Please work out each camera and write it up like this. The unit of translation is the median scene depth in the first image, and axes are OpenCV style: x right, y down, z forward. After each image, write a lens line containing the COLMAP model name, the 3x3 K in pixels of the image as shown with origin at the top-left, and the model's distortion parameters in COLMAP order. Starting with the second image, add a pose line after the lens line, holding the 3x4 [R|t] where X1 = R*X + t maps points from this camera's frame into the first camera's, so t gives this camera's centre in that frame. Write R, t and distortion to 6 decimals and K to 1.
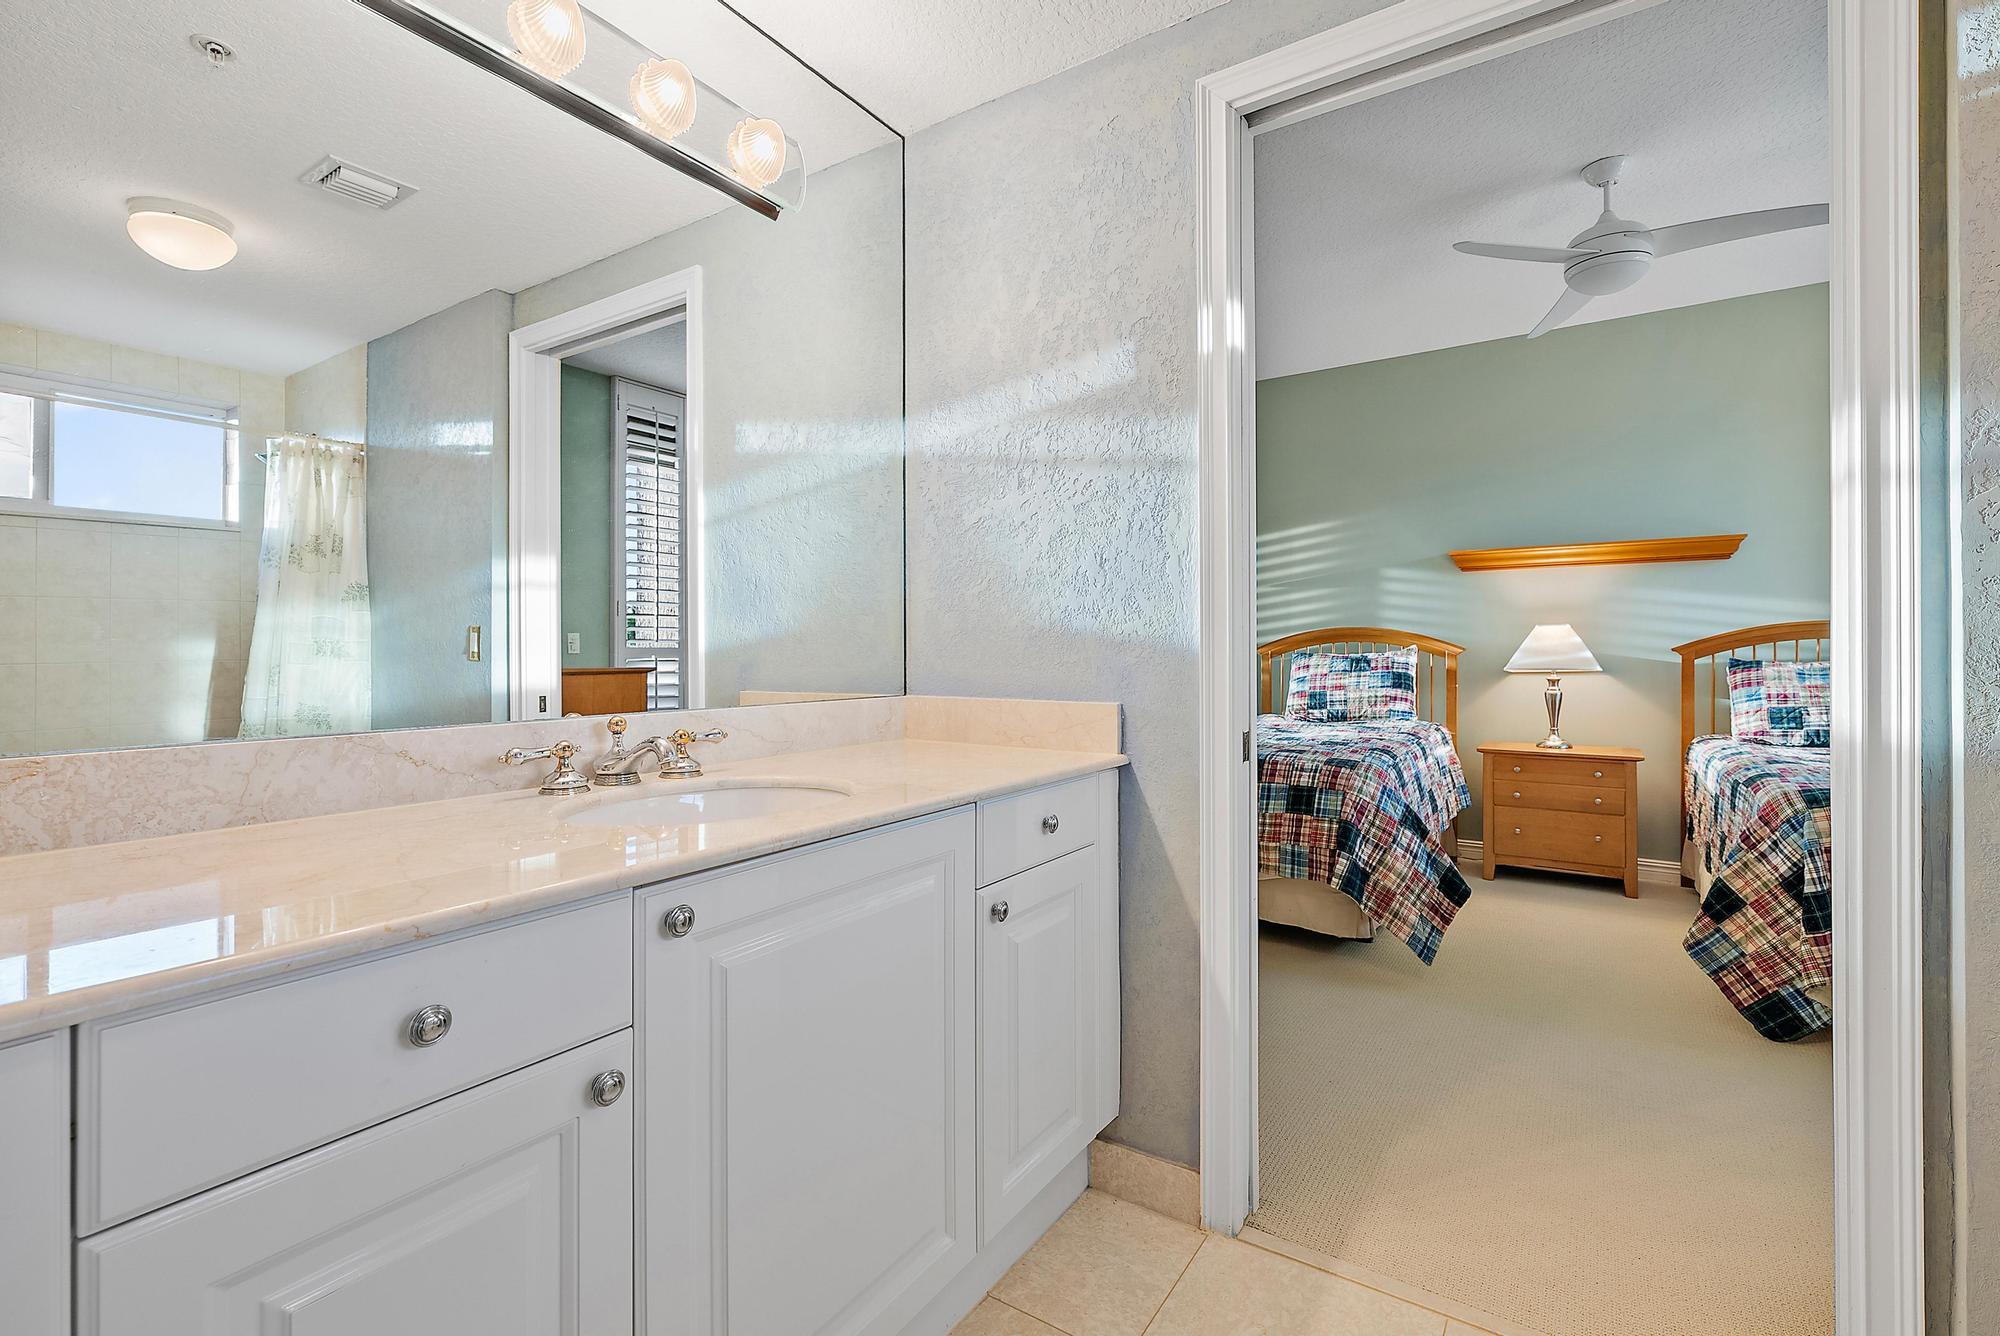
lens RADIAL K [[910.7, 0, 1000.0], [0, 910.7, 668.0], [0, 0, 1]] dist [-0.000552, -0.000080]
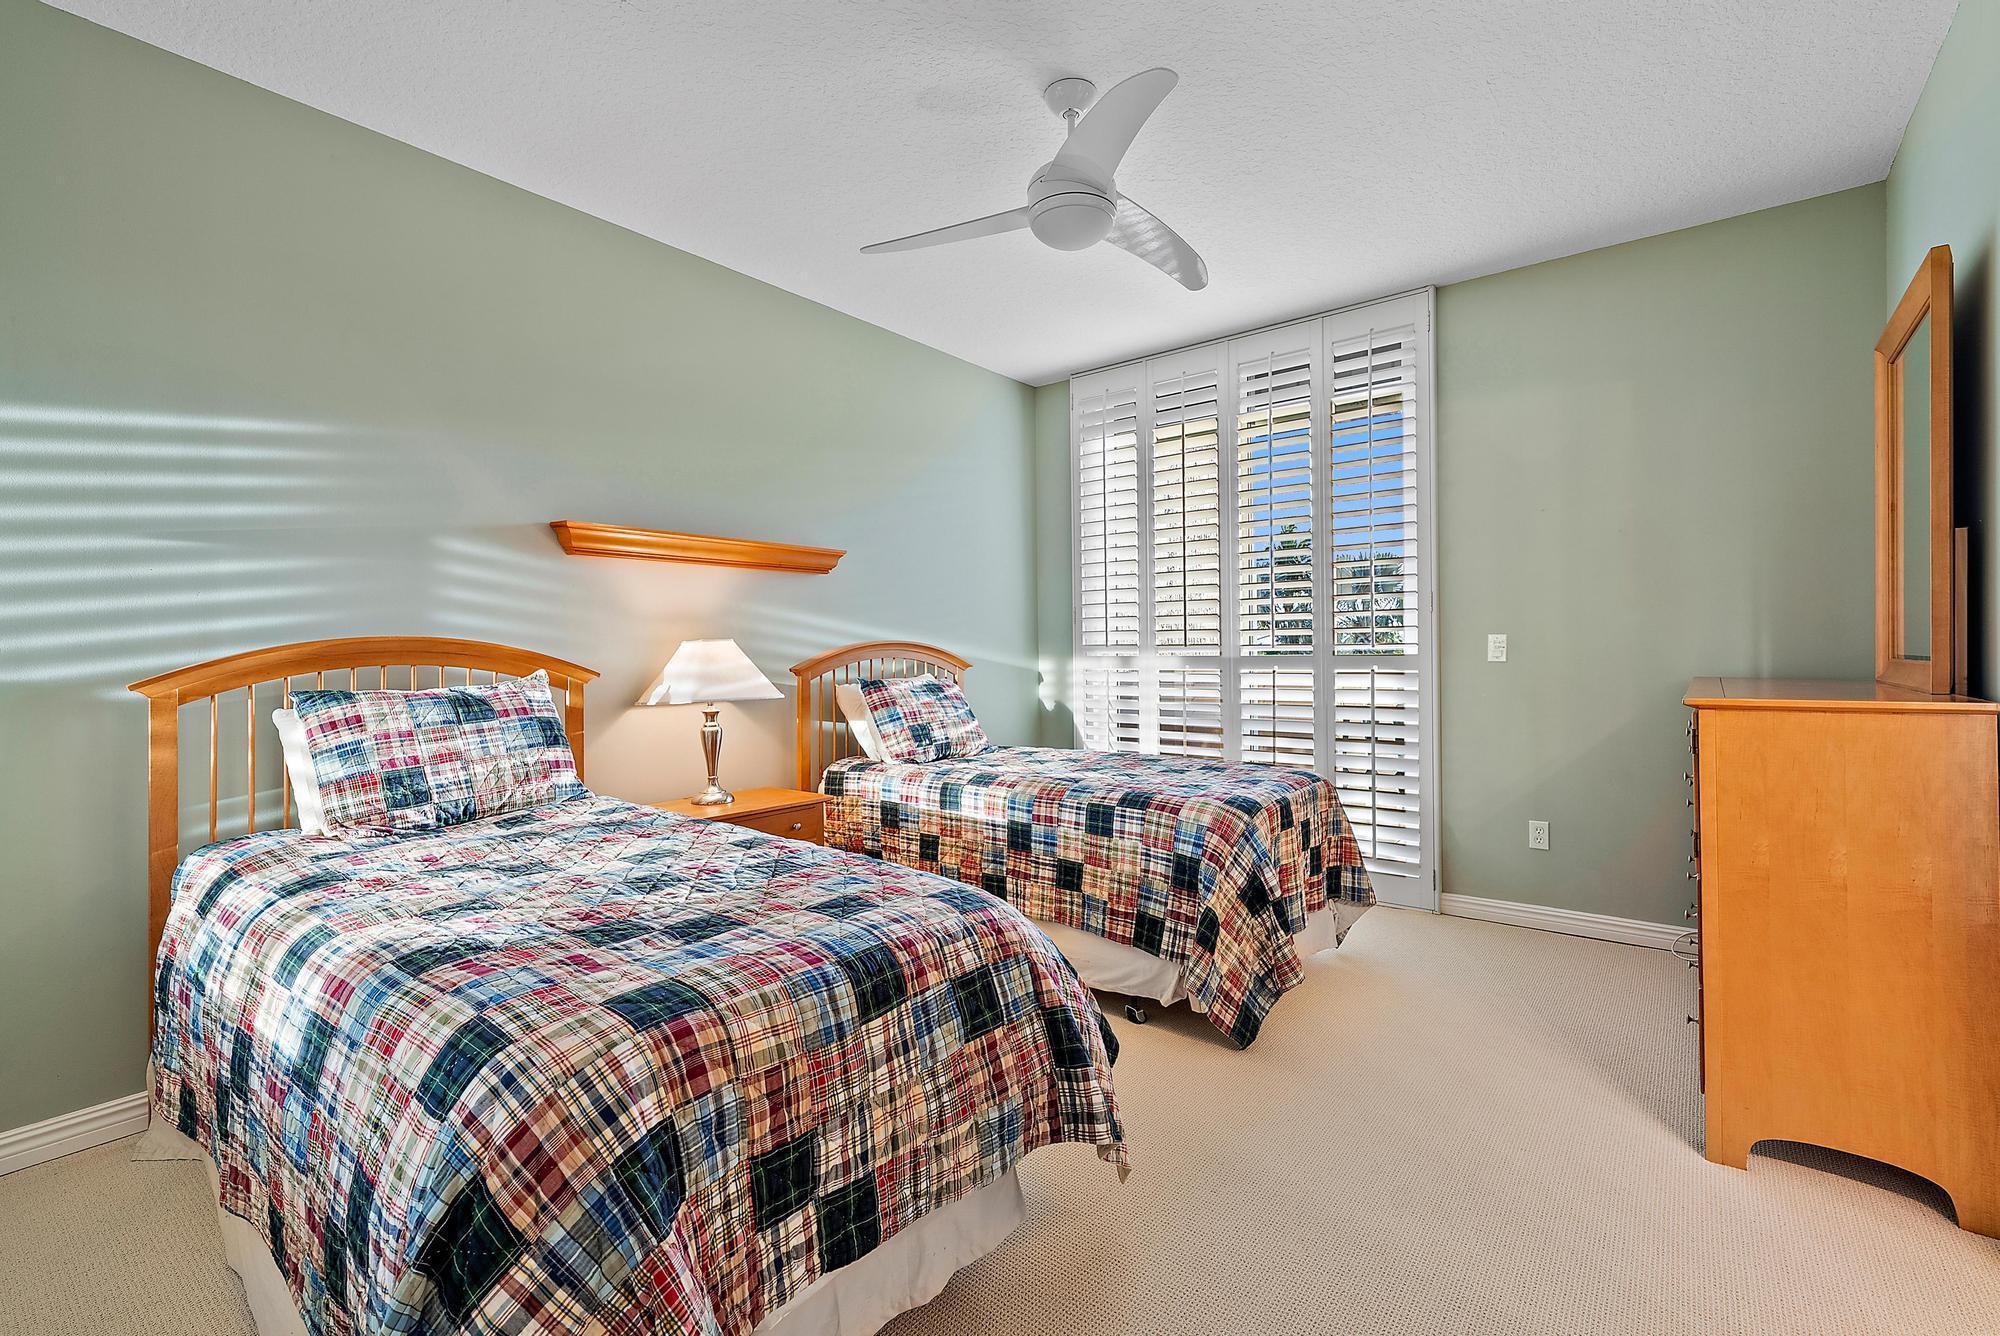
lens RADIAL K [[872.2, 0, 1000.0], [0, 872.2, 668.0], [0, 0, 1]] dist [0.000513, 0.000039]
pose [[0.087963, -0.016438, 0.995988, -0.088507], [0.033429, 0.999349, 0.013541, -0.026152], [-0.995563, 0.032104, 0.088456, 0.696528]]
